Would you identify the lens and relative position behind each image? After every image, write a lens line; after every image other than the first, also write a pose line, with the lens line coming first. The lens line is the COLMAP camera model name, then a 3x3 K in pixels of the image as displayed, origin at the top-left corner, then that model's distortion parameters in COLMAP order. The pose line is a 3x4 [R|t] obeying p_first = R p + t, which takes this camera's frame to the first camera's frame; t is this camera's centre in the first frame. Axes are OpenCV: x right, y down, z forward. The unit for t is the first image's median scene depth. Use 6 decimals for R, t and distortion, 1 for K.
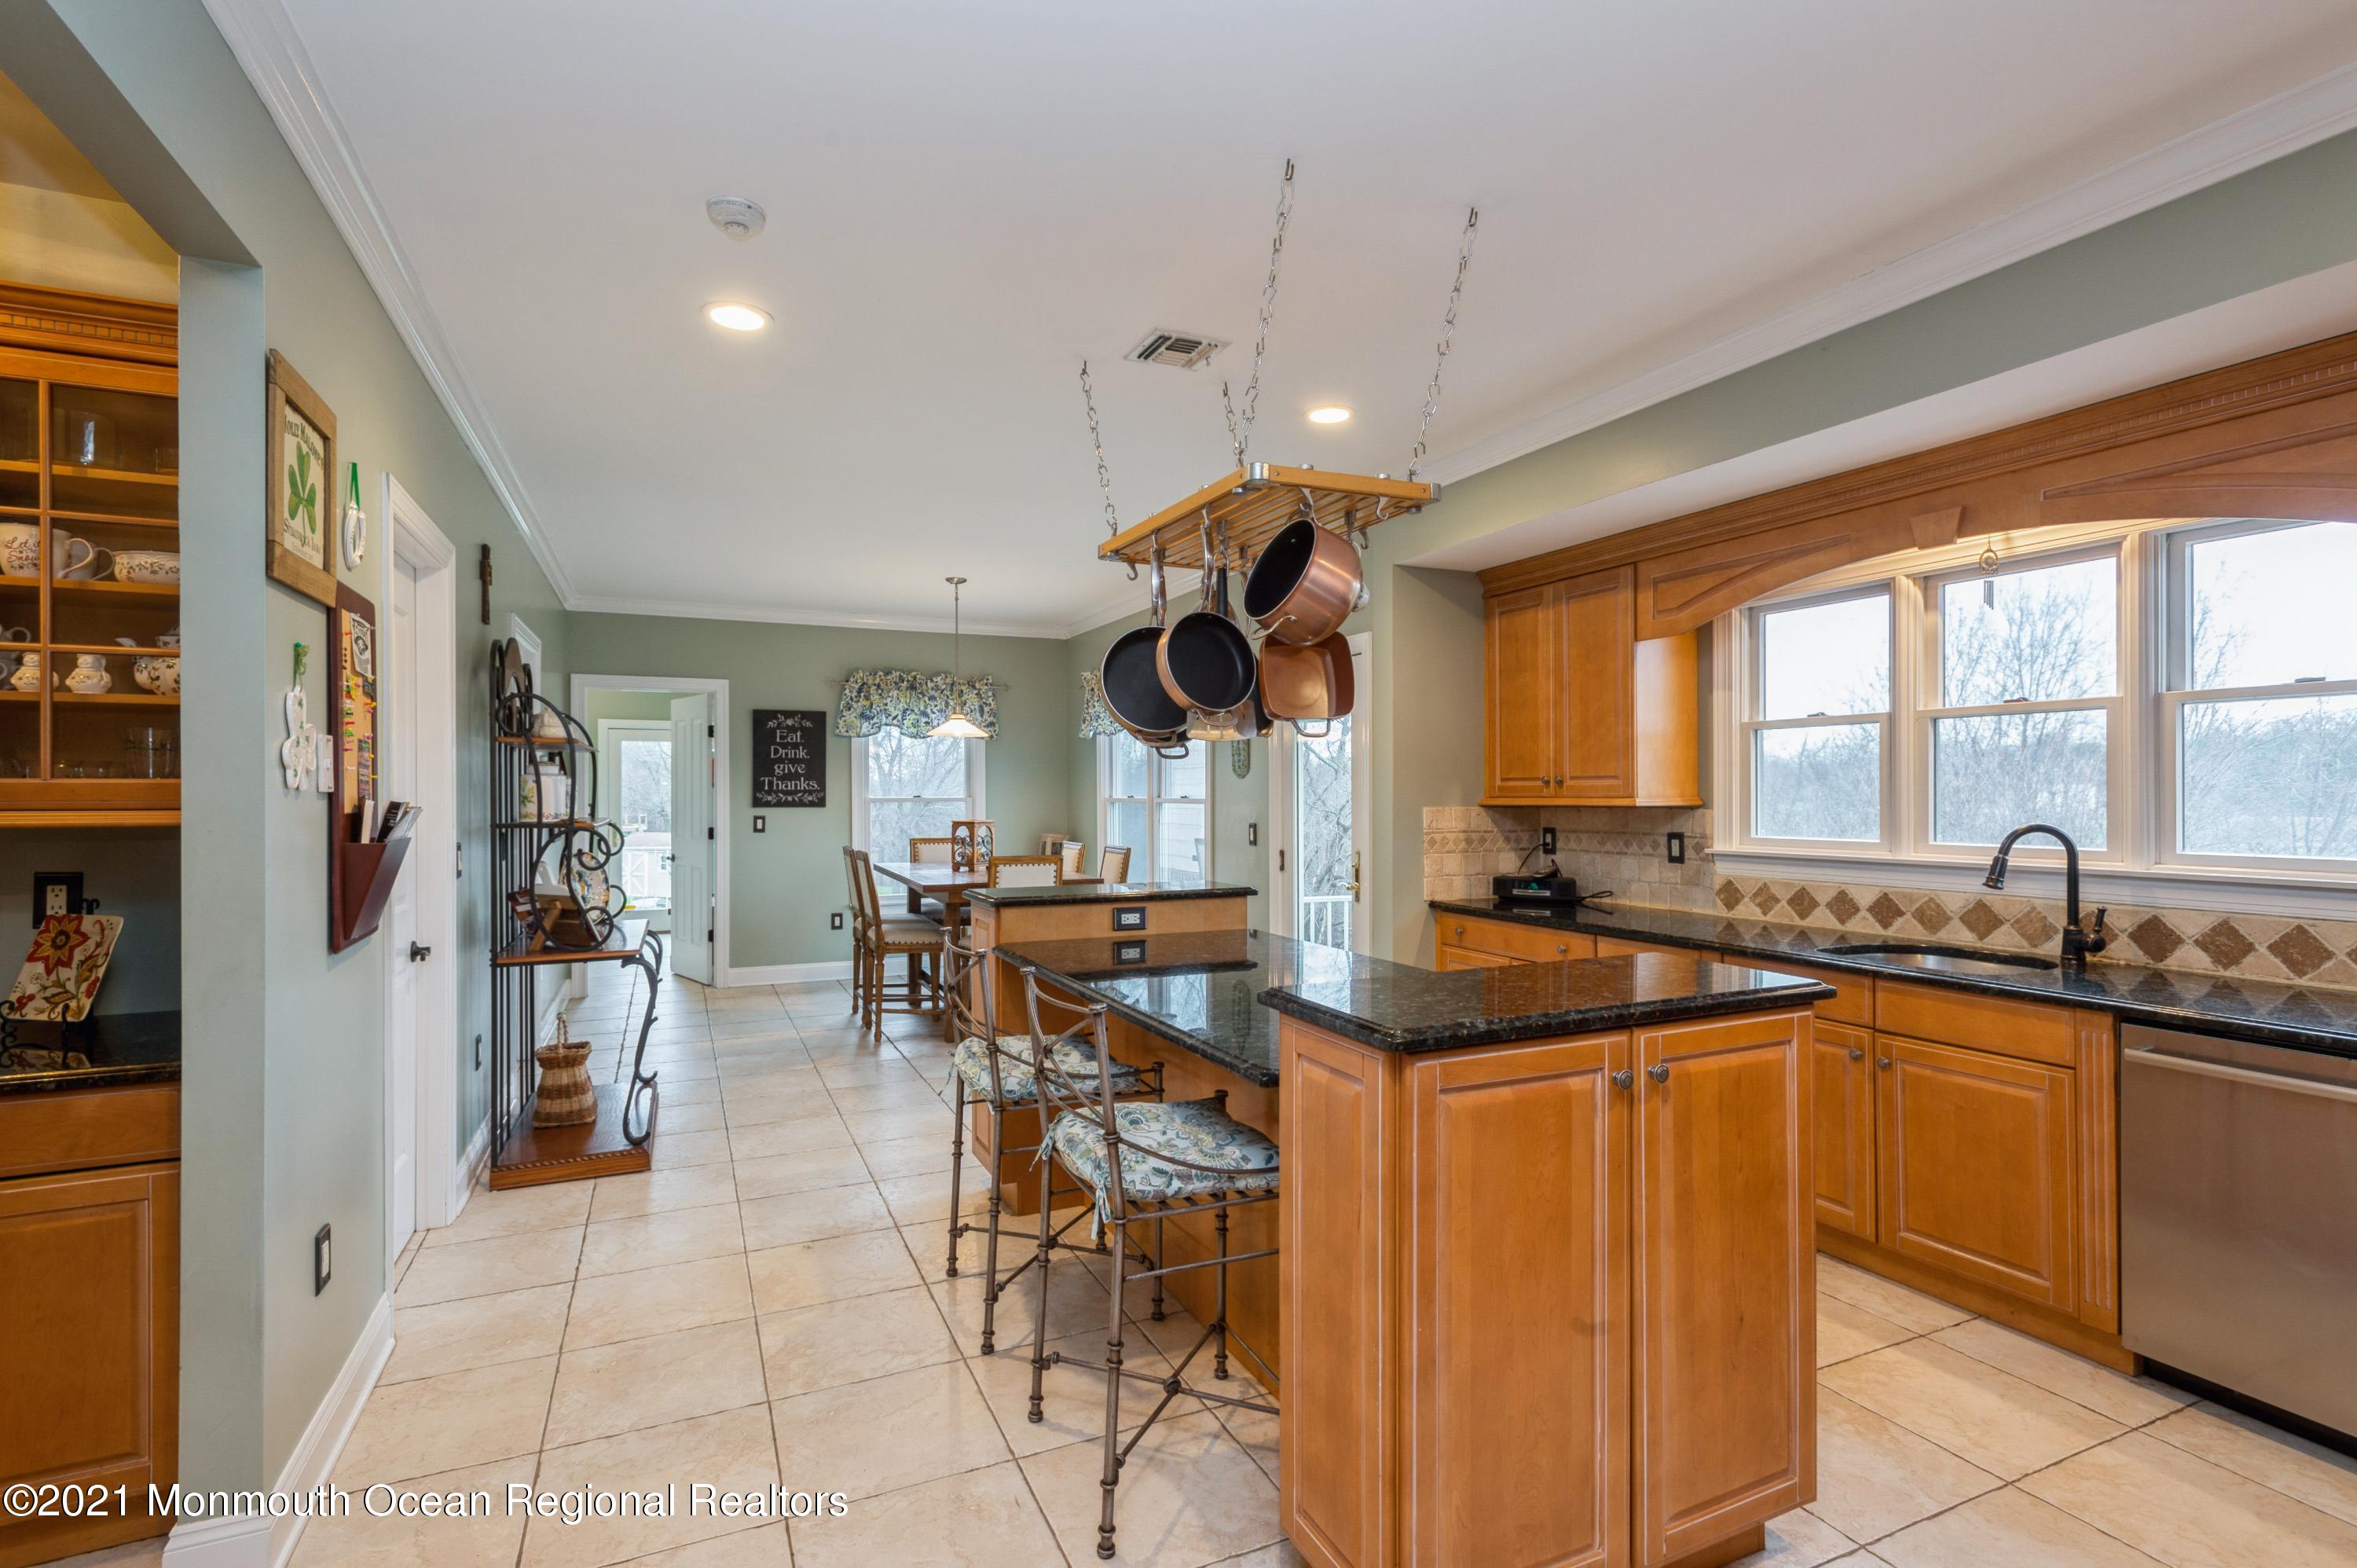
lens RADIAL K [[1104.2, 0, 1184.9], [0, 1104.2, 789.1], [0, 0, 1]] dist [0.001962, 0.000368]
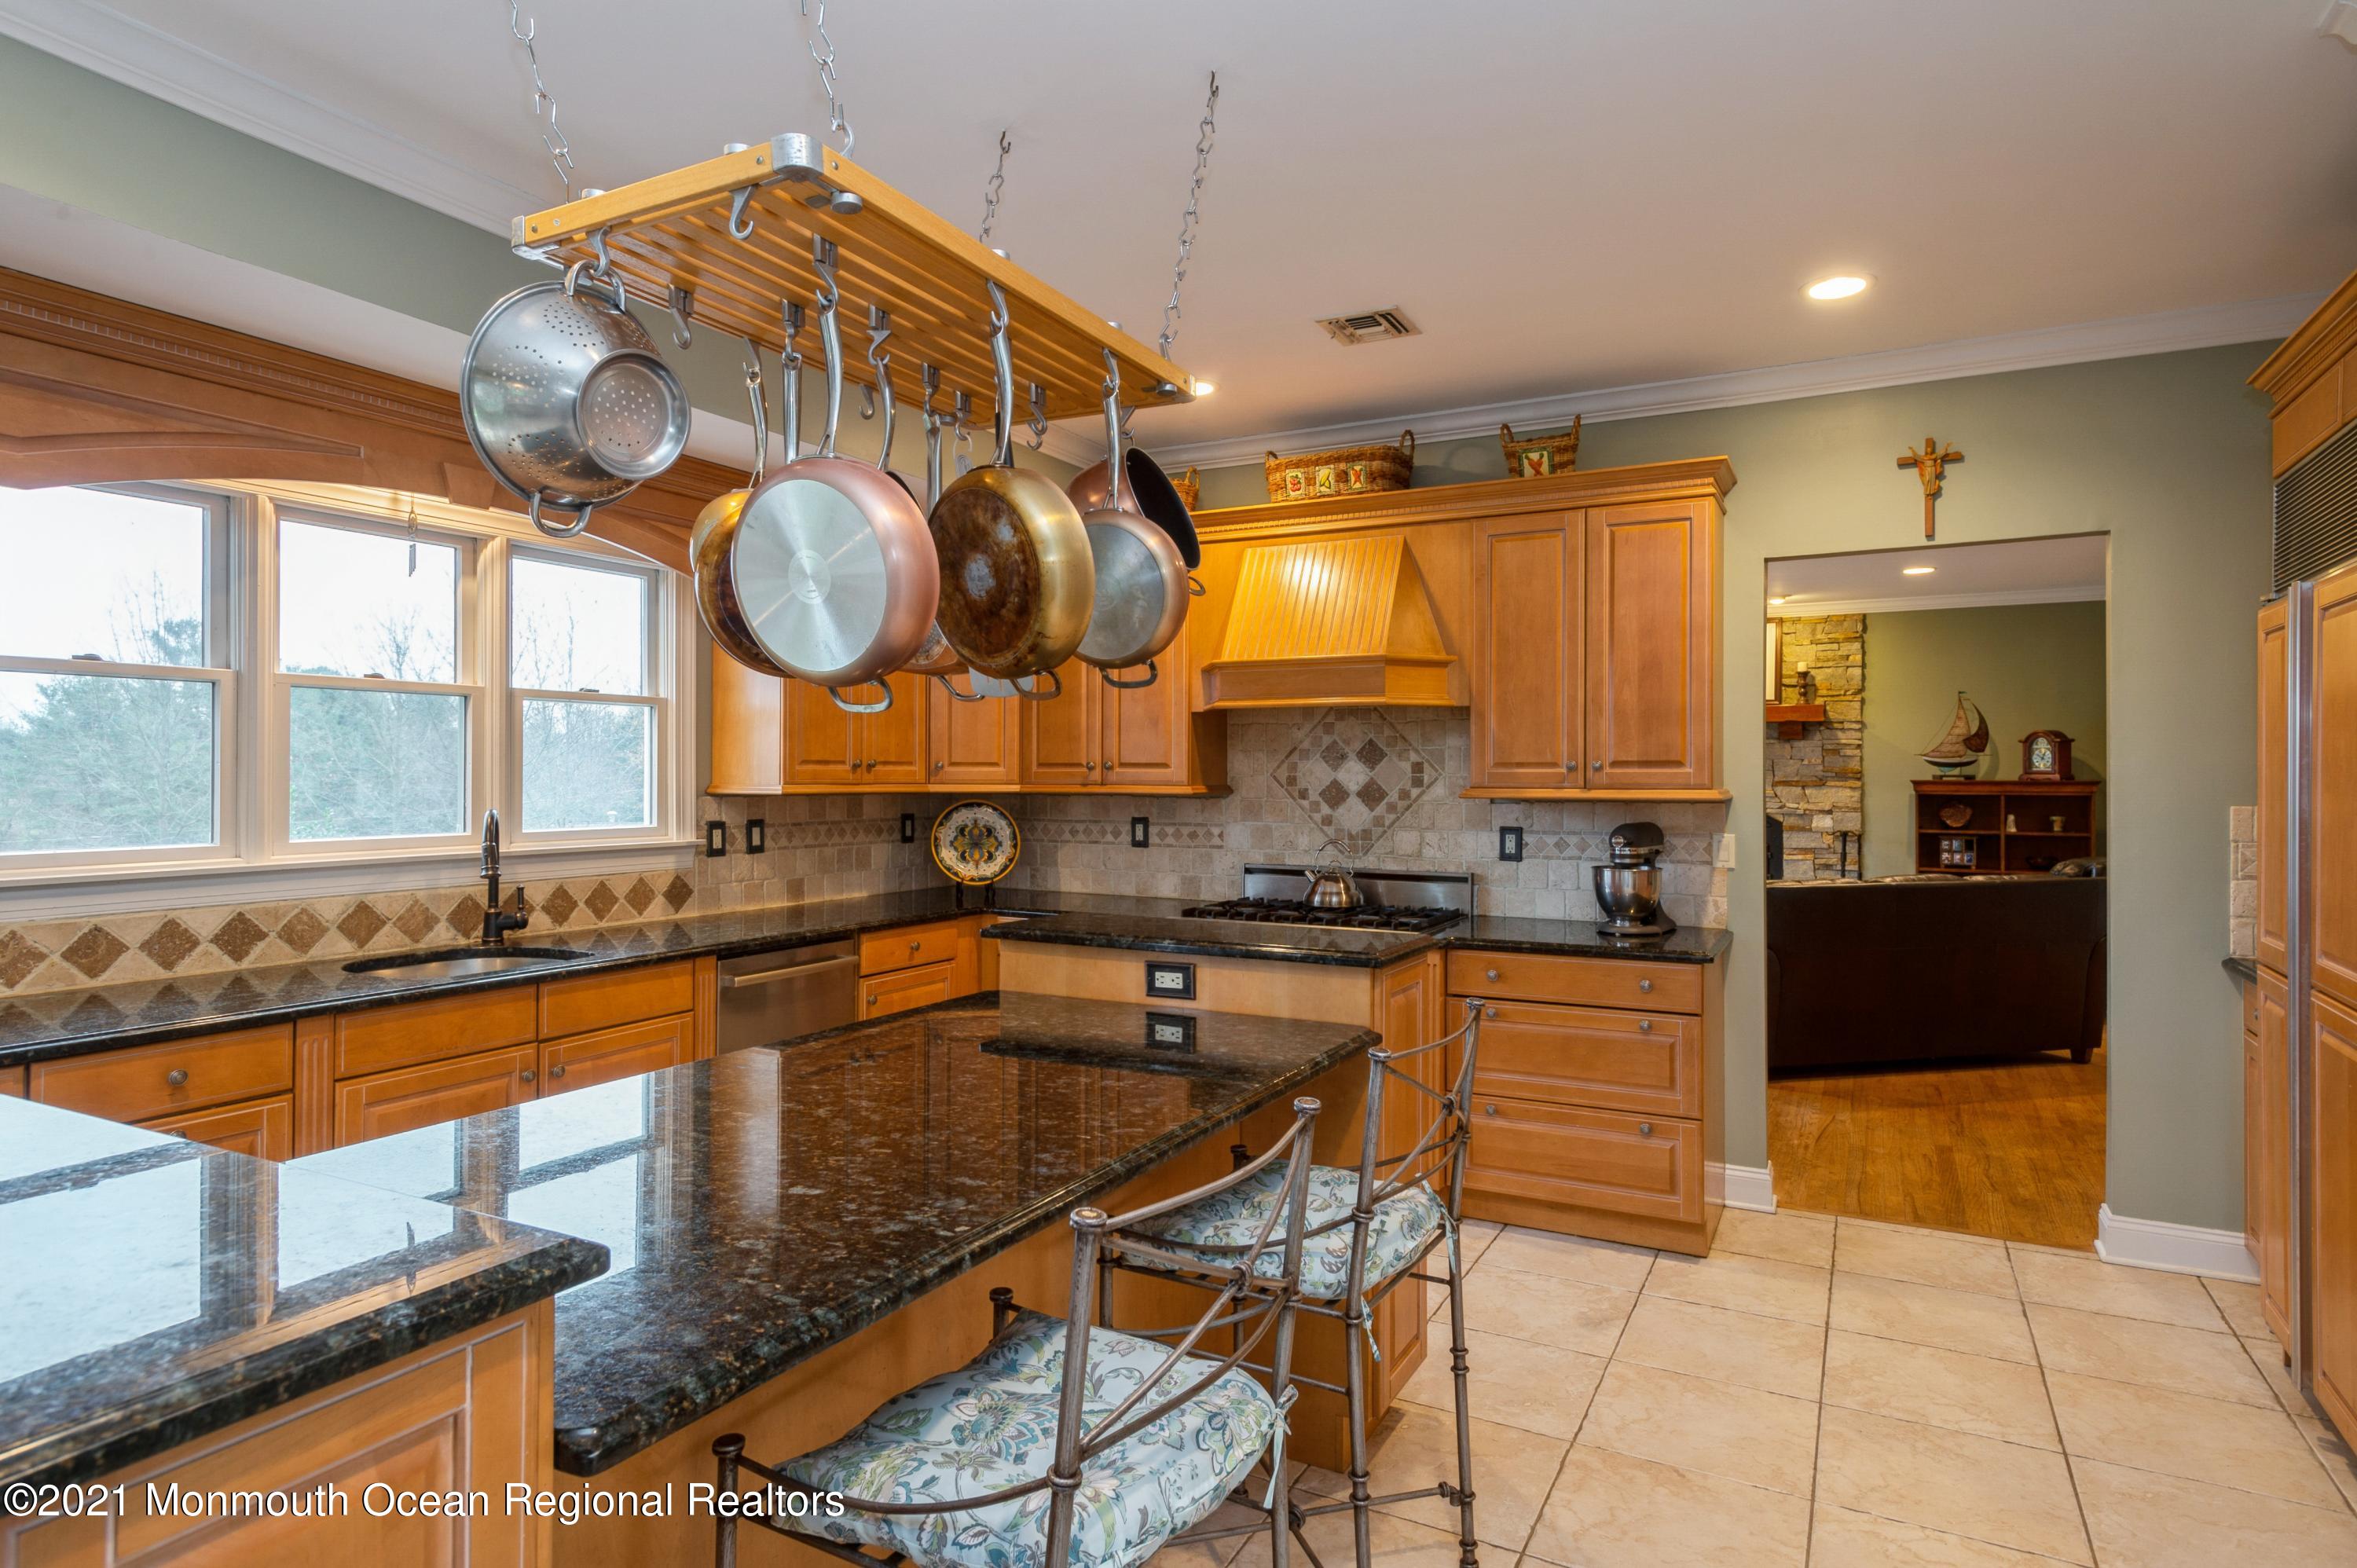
lens RADIAL K [[1286.9, 0, 1181.9], [0, 1286.9, 768.6], [0, 0, 1]] dist [0.023042, 0.000098]
pose [[-0.608339, 0.005586, 0.793658, -0.414520], [-0.003906, 0.999942, -0.010031, 0.002783], [-0.793668, -0.009202, -0.608282, 0.948343]]
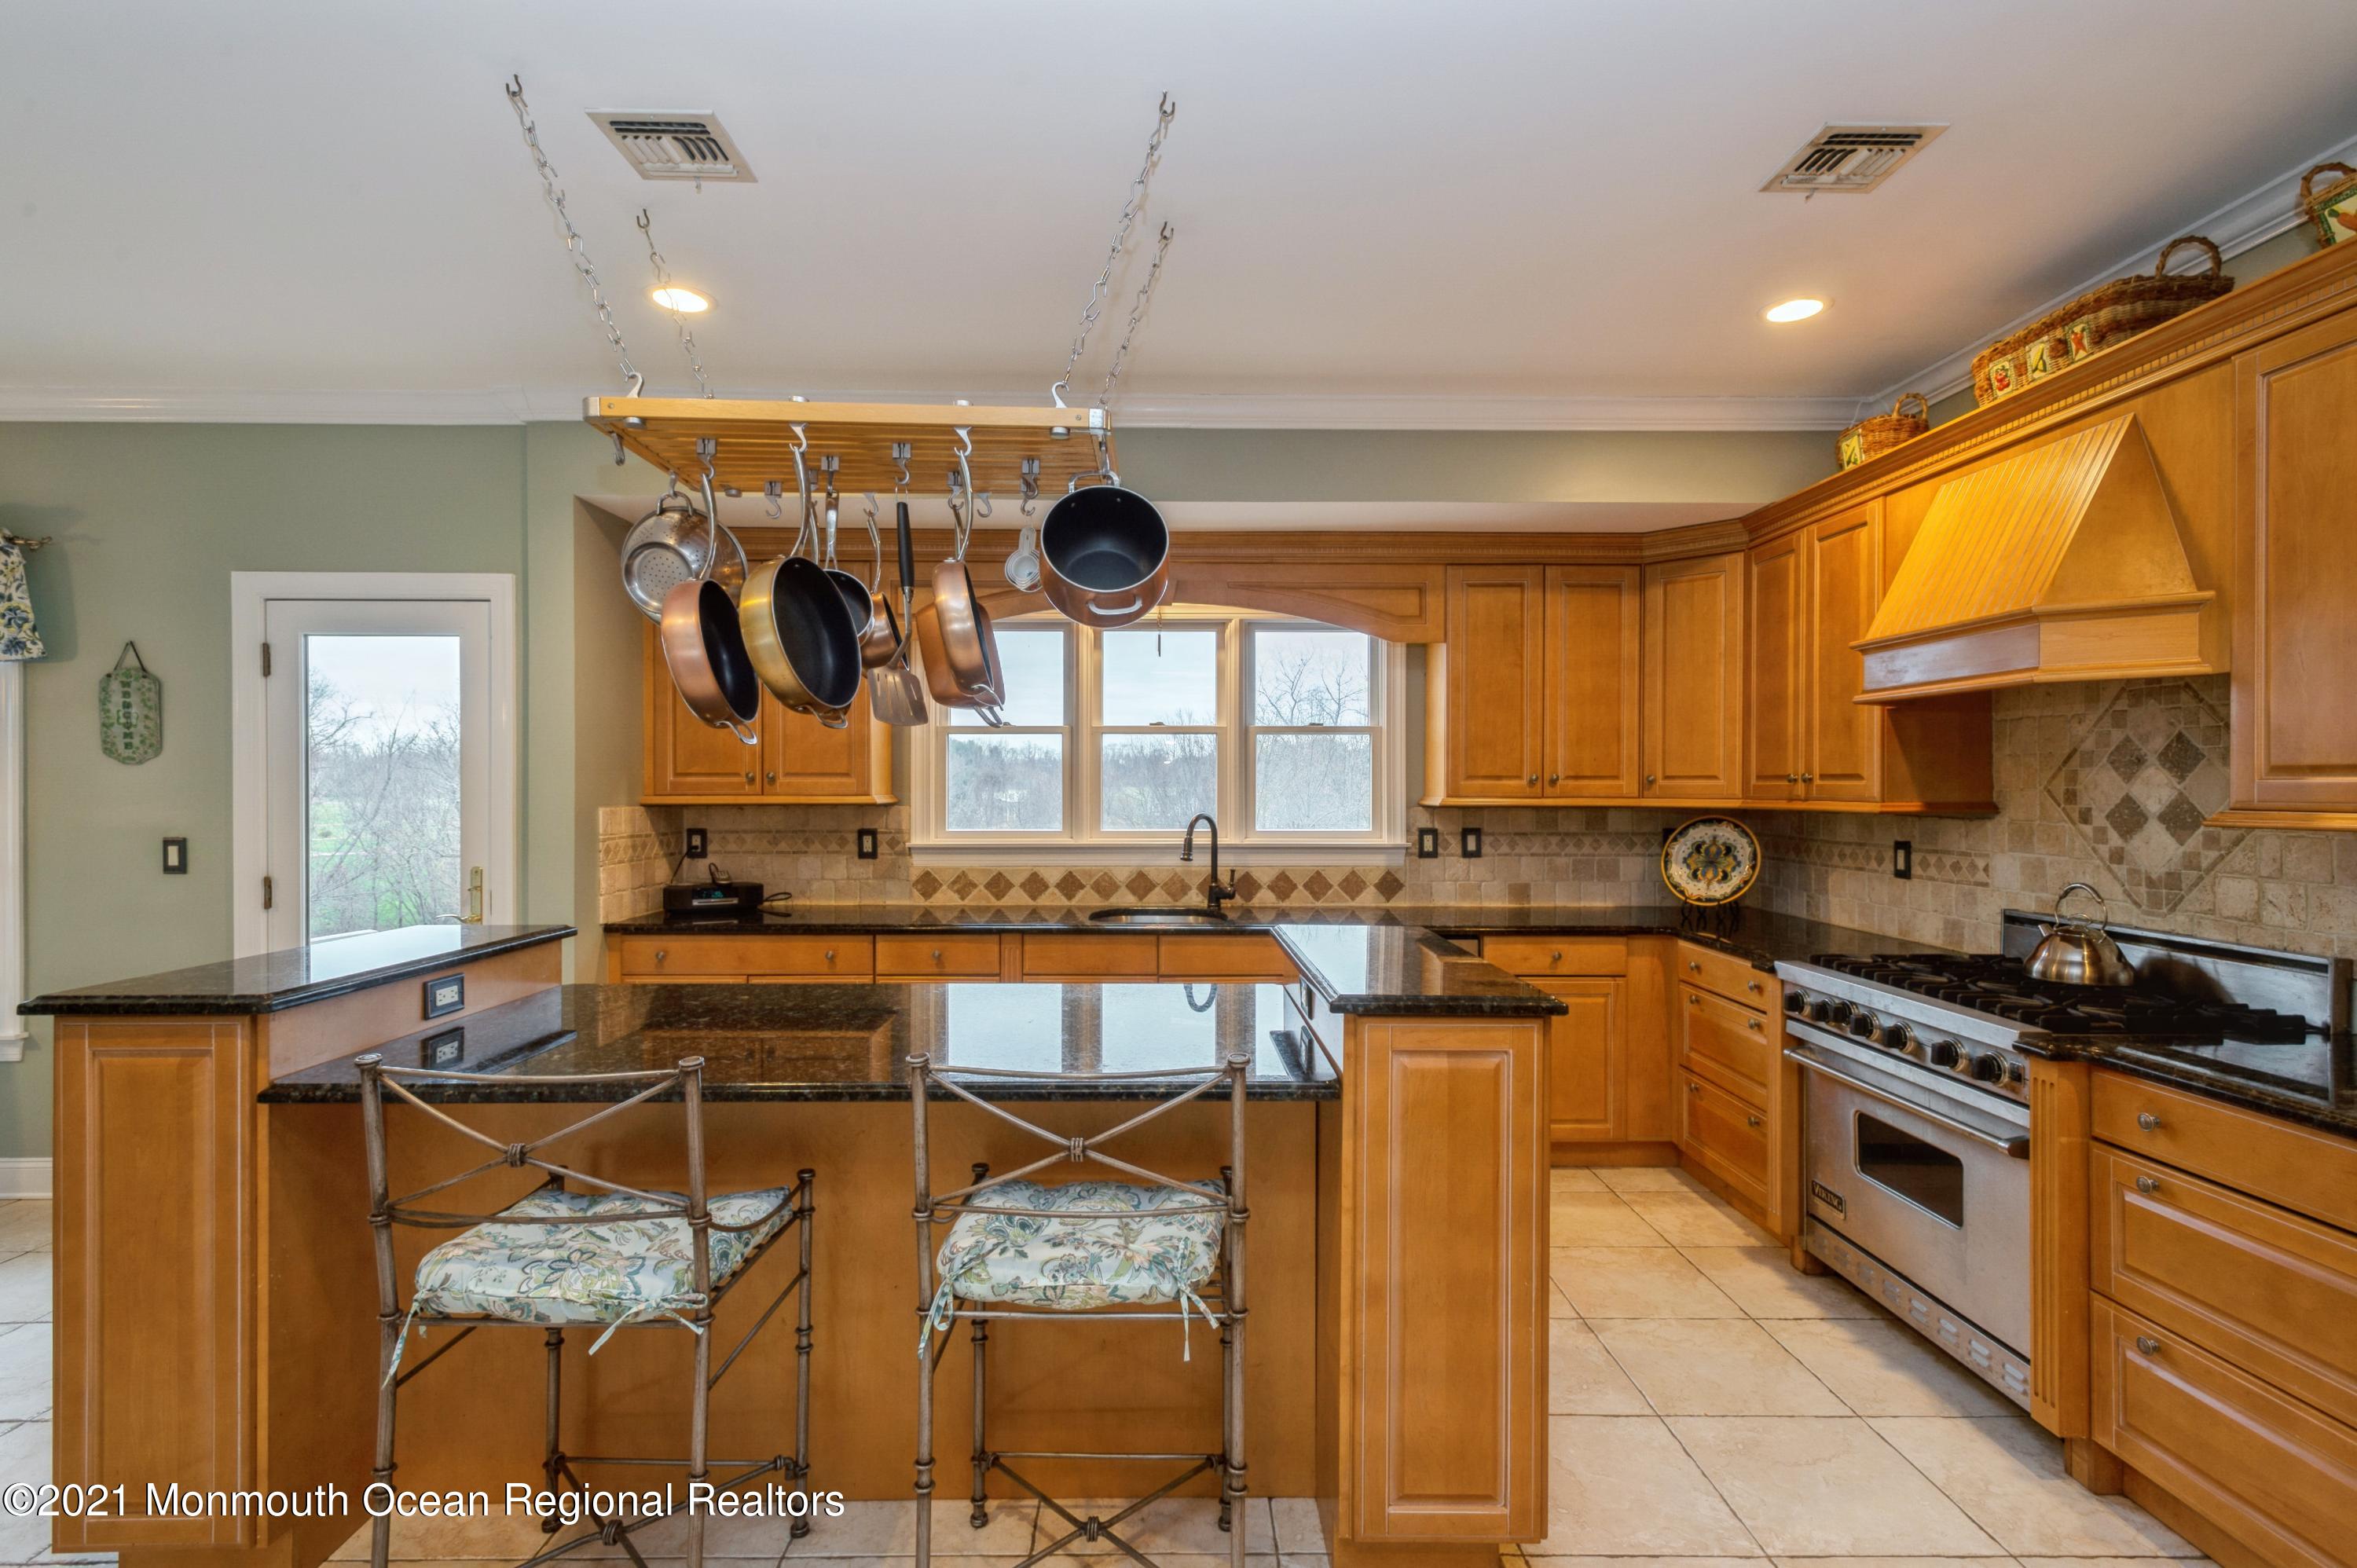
lens RADIAL K [[1104.2, 0, 1170.6], [0, 1104.2, 794.0], [0, 0, 1]] dist [0.001962, 0.000368]
pose [[0.404583, -0.002218, 0.914499, -0.421052], [-0.006132, 0.999968, 0.005138, -0.000243], [-0.914481, -0.007686, 0.404557, 0.362164]]
